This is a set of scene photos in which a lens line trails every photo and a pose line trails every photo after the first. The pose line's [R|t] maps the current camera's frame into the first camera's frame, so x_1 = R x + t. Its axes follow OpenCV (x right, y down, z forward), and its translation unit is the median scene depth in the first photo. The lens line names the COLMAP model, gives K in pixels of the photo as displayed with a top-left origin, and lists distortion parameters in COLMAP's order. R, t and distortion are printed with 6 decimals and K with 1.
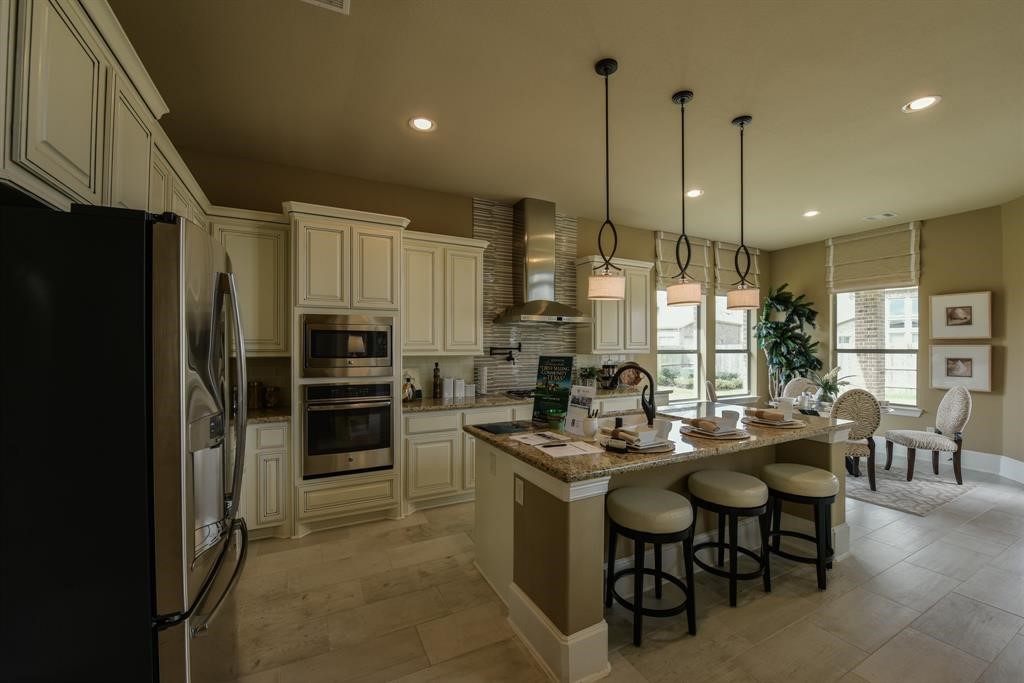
lens RADIAL K [[412.3, 0, 518.7], [0, 412.3, 346.8], [0, 0, 1]] dist [-0.014412, -0.000817]
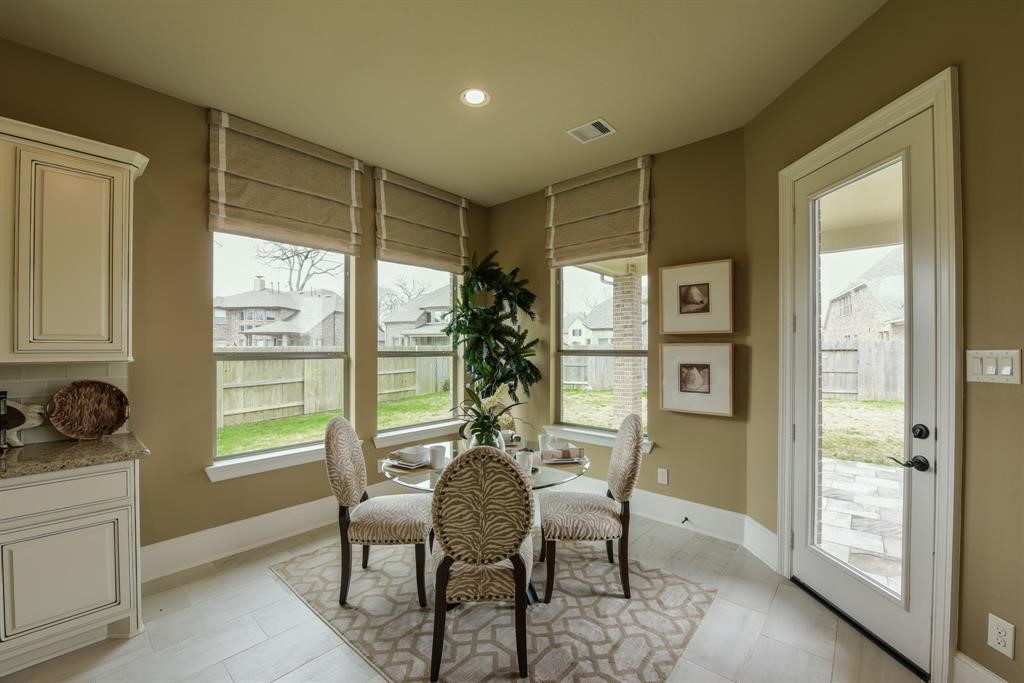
lens RADIAL K [[412.3, 0, 513.2], [0, 412.3, 345.2], [0, 0, 1]] dist [-0.014412, -0.000817]
pose [[0.933766, 0.001756, 0.357880, 0.534531], [0.000824, 0.999975, -0.007056, 0.002594], [-0.357884, 0.006883, 0.933741, 0.450318]]
